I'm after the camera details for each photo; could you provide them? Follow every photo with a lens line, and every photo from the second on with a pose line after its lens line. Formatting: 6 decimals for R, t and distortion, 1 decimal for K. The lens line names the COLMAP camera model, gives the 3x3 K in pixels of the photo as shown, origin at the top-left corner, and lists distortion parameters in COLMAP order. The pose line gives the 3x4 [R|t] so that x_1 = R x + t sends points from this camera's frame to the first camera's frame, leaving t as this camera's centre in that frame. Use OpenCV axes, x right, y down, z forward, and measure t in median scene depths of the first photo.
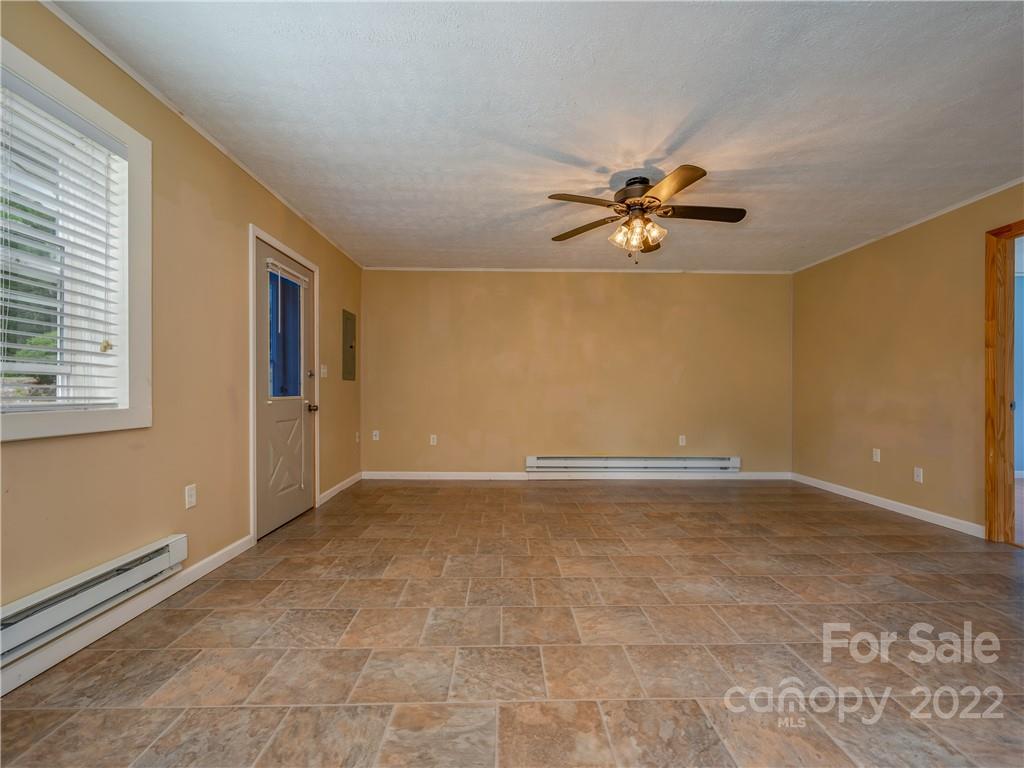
lens RADIAL K [[434.1, 0, 506.1], [0, 434.1, 383.4], [0, 0, 1]] dist [0.000488, -0.000270]
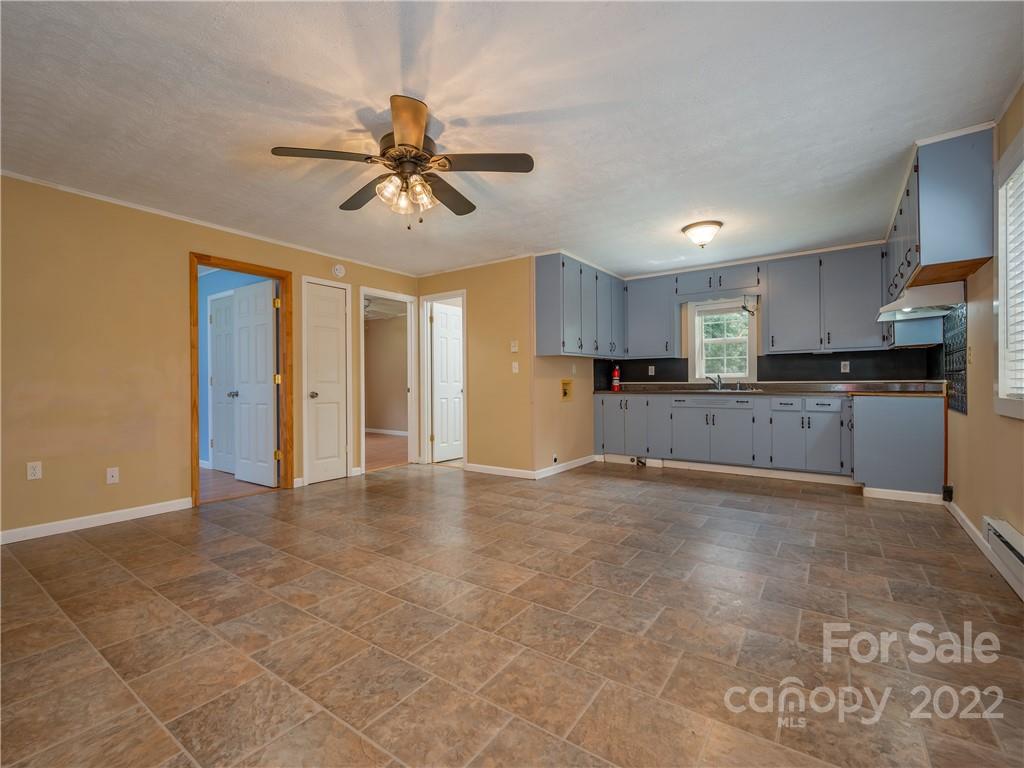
lens RADIAL K [[434.1, 0, 506.1], [0, 434.1, 383.4], [0, 0, 1]] dist [0.000488, -0.000270]
pose [[-0.795543, 0.001107, 0.605896, -0.379757], [-0.007976, 0.999893, -0.012299, 0.027640], [-0.605844, -0.014617, -0.795449, 1.709019]]
